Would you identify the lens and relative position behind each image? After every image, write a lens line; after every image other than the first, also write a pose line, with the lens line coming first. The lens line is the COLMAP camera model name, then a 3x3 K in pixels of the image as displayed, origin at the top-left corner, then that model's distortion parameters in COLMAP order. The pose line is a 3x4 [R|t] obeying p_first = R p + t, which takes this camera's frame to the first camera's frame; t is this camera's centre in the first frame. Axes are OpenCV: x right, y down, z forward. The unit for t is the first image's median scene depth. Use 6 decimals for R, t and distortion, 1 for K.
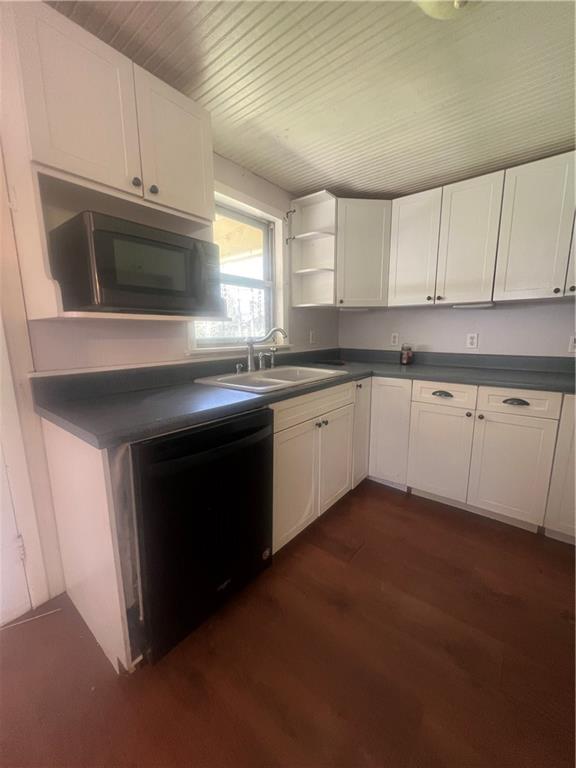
lens RADIAL K [[308.5, 0, 288.5], [0, 308.5, 385.0], [0, 0, 1]] dist [0.000589, 0.000289]
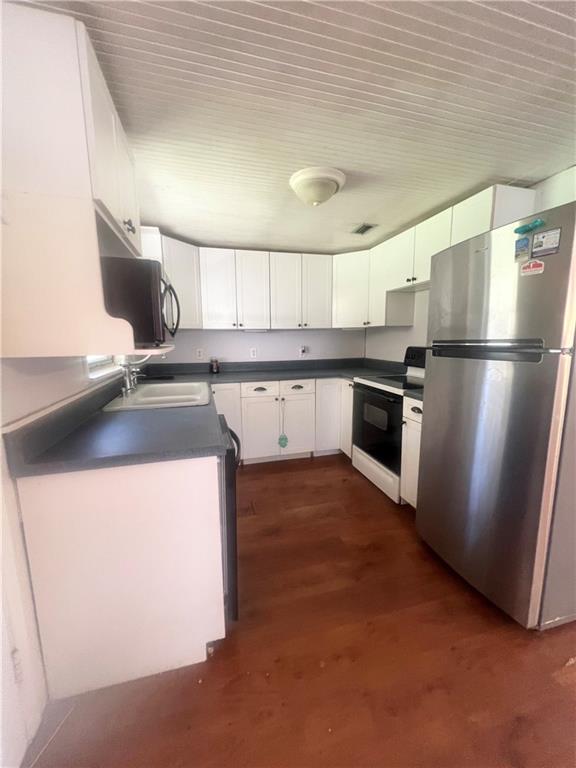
lens RADIAL K [[307.3, 0, 285.7], [0, 307.3, 384.5], [0, 0, 1]] dist [-0.001797, -0.000168]
pose [[0.584796, -0.126090, 0.801321, -0.577191], [0.145151, 0.988167, 0.049561, -0.046294], [-0.798088, 0.087330, 0.596179, -0.004394]]
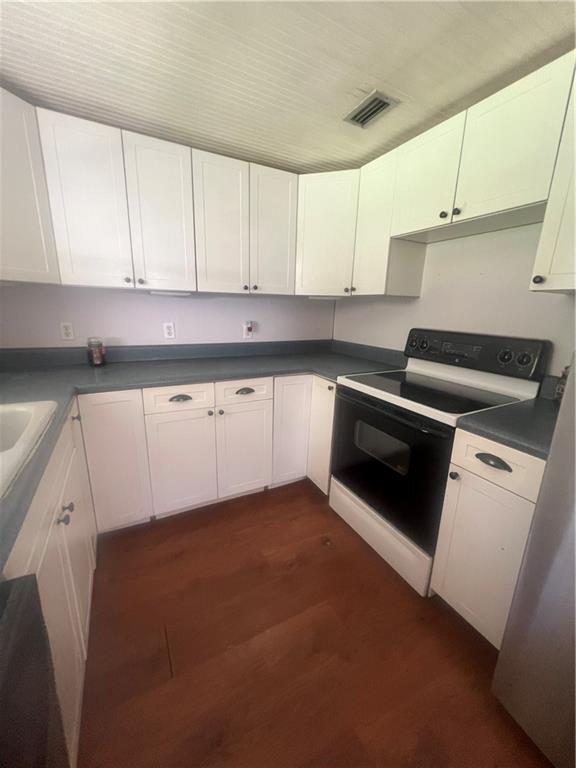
lens RADIAL K [[307.3, 0, 286.2], [0, 307.3, 384.0], [0, 0, 1]] dist [-0.001797, -0.000168]
pose [[0.391891, -0.209198, 0.895911, -0.135242], [0.127576, 0.976754, 0.172270, -0.109496], [-0.911123, 0.046785, 0.409470, 0.338948]]
